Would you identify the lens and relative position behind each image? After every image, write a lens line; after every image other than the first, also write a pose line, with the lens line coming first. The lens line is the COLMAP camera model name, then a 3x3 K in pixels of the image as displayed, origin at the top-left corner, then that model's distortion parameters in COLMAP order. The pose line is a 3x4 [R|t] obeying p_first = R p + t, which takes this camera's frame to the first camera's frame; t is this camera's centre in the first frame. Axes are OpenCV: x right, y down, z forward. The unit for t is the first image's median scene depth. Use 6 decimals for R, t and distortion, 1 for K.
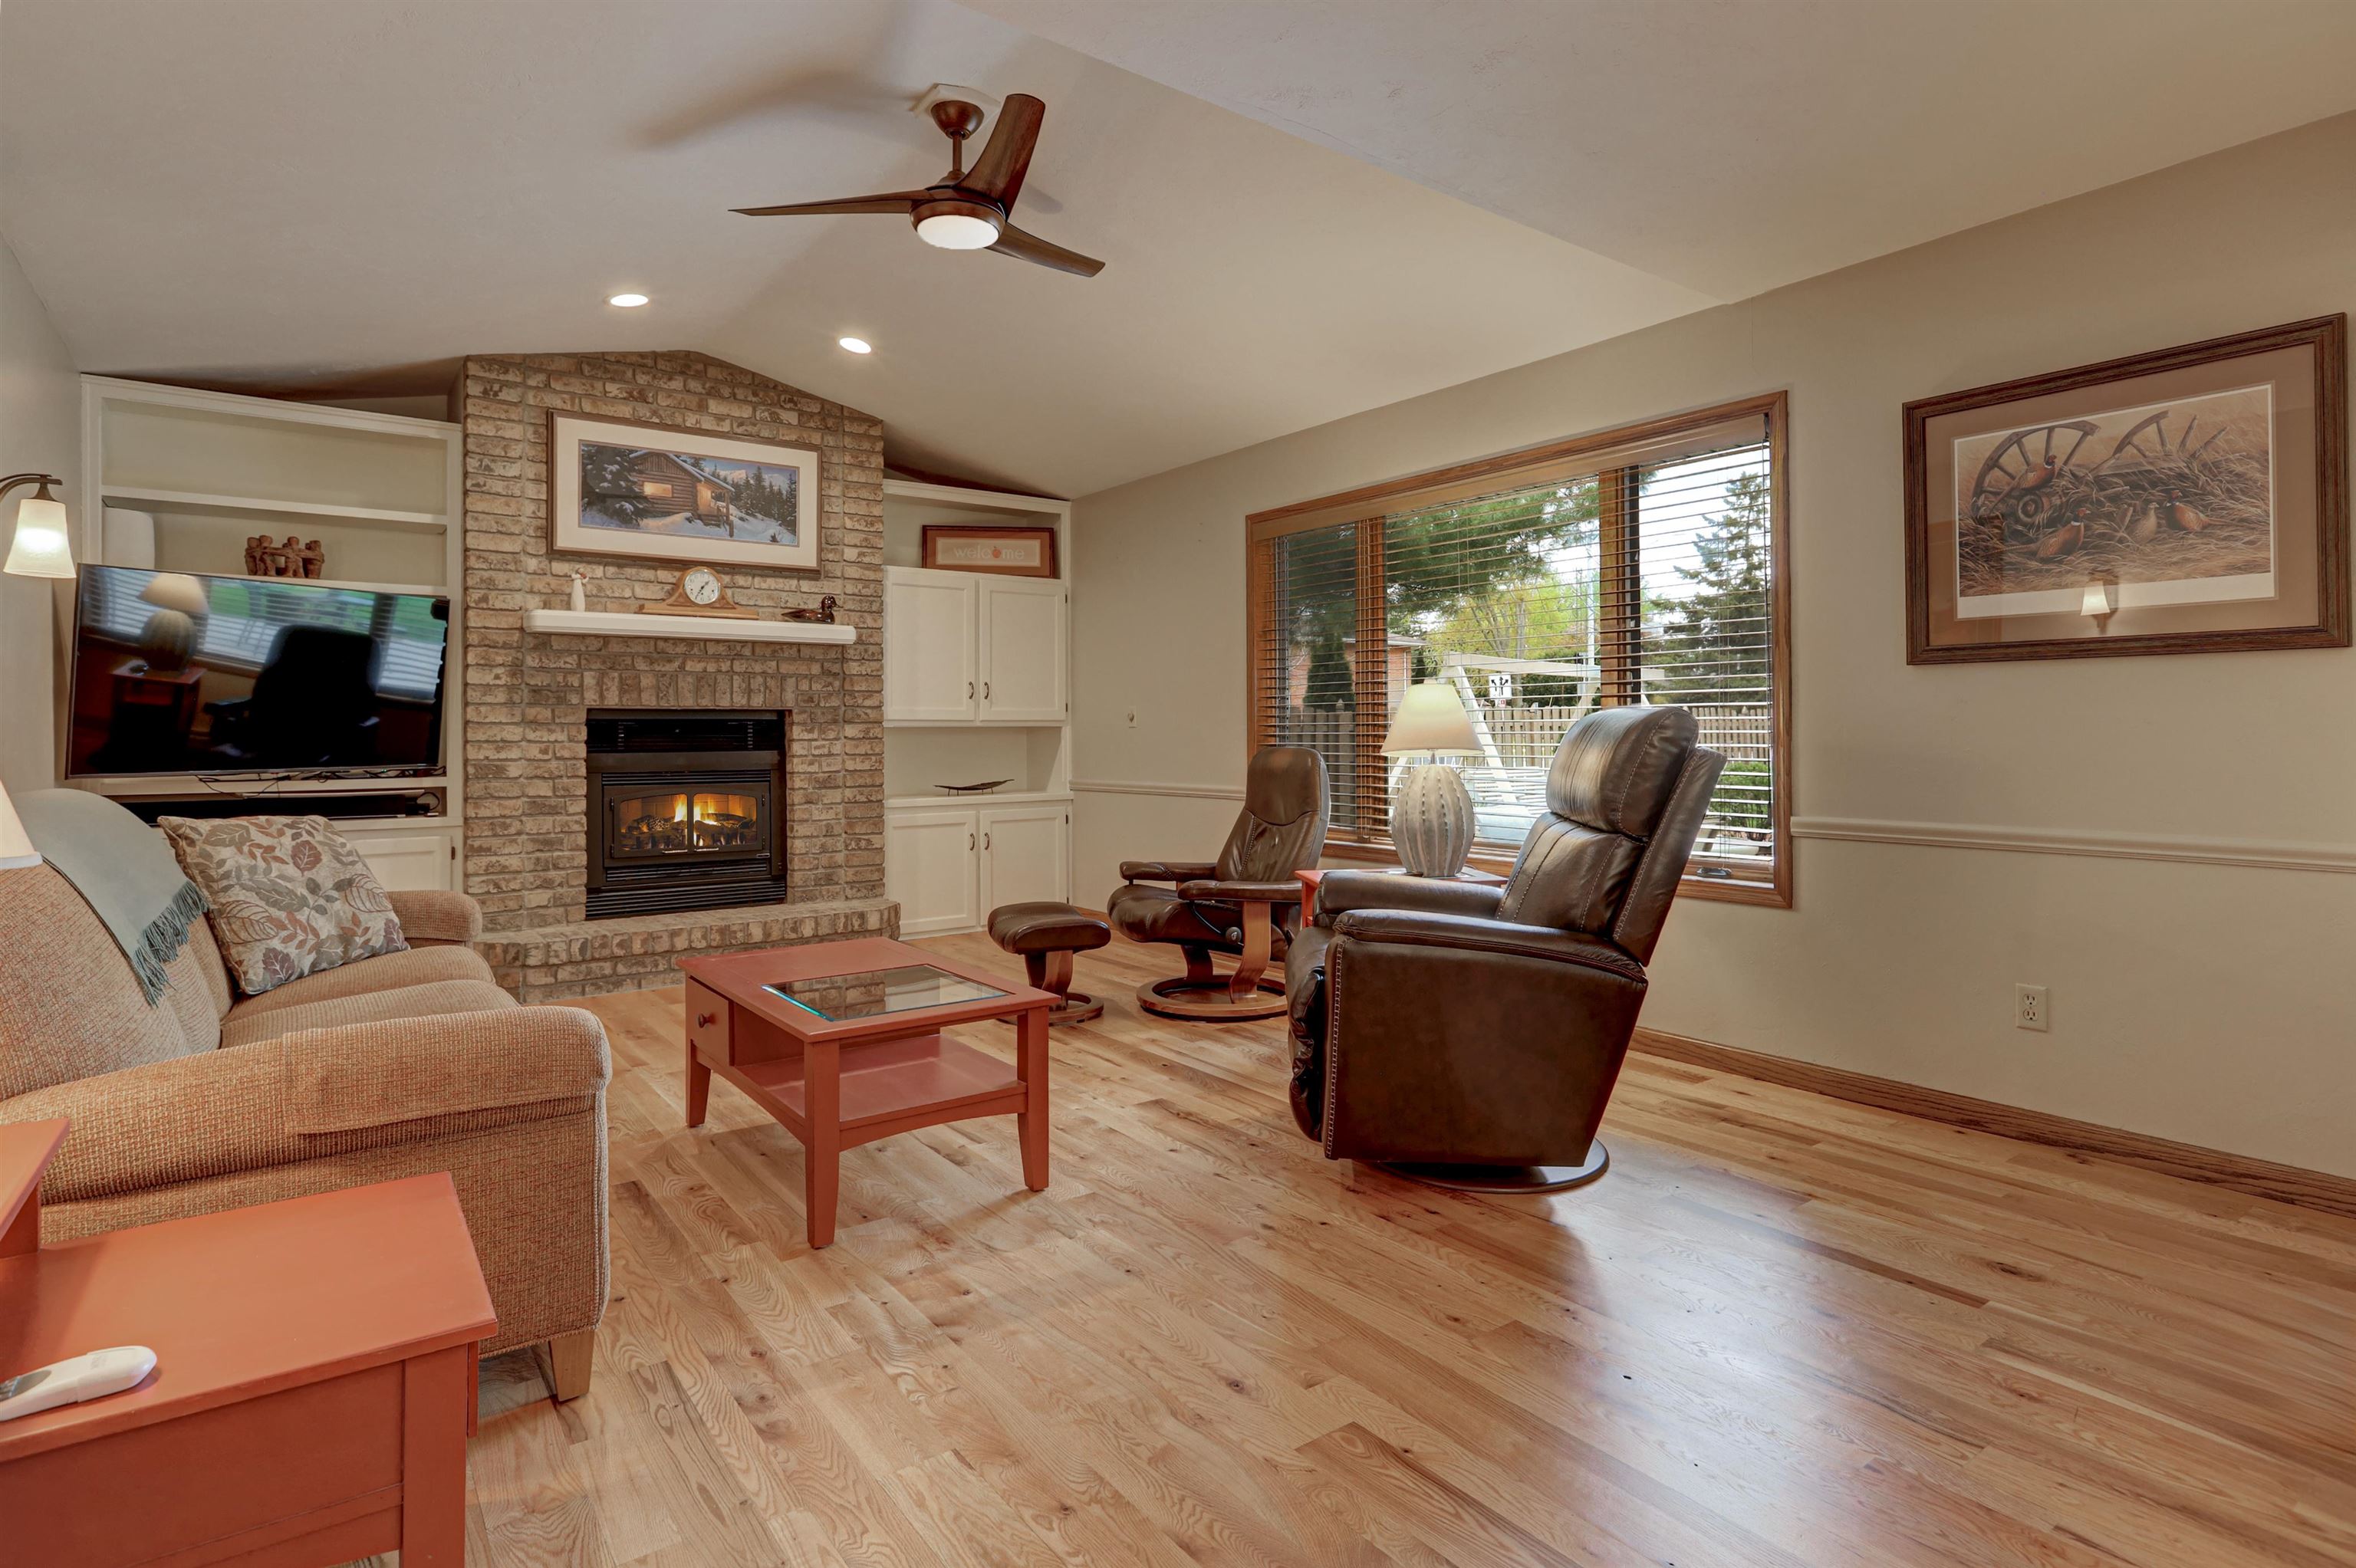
lens RADIAL K [[1227.2, 0, 1213.3], [0, 1227.2, 697.9], [0, 0, 1]] dist [-0.005659, 0.006143]
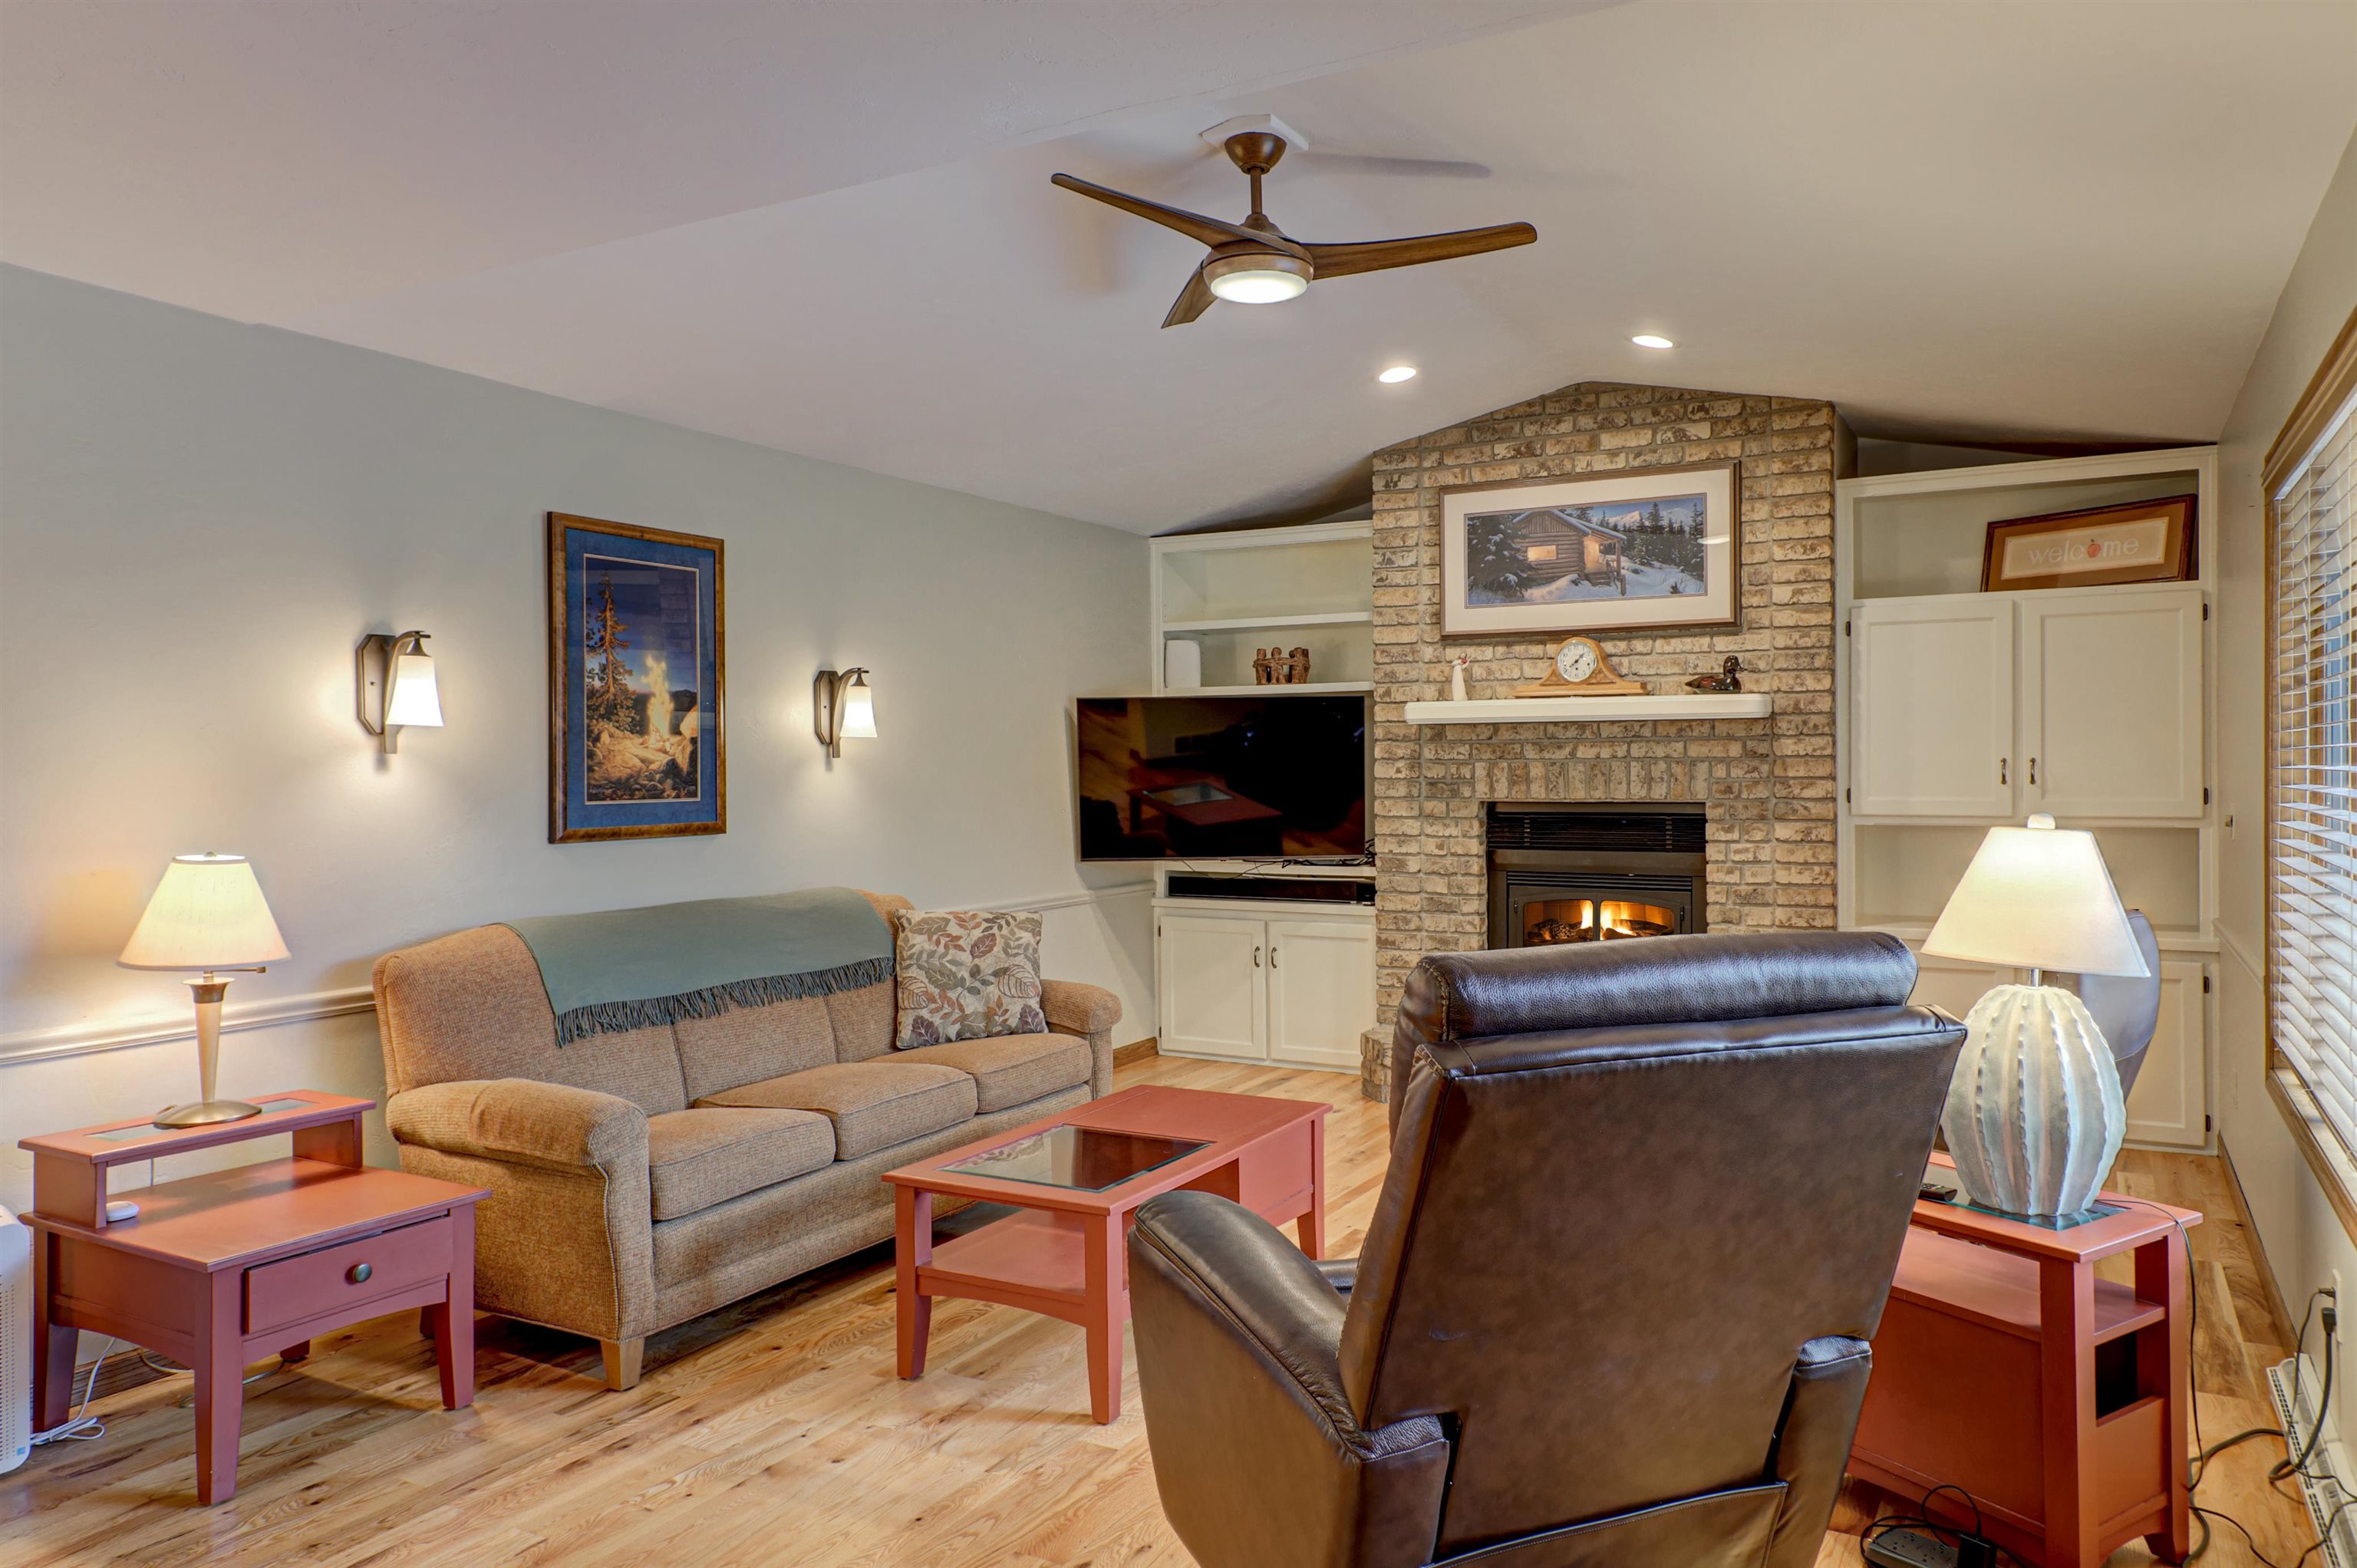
lens RADIAL K [[1590.1, 0, 1286.5], [0, 1590.1, 747.3], [0, 0, 1]] dist [0.022772, -0.003154]
pose [[0.411913, -0.003222, -0.911217, 0.548972], [0.031223, 0.999456, 0.010581, -0.051831], [0.910688, -0.032809, 0.411790, 0.382058]]
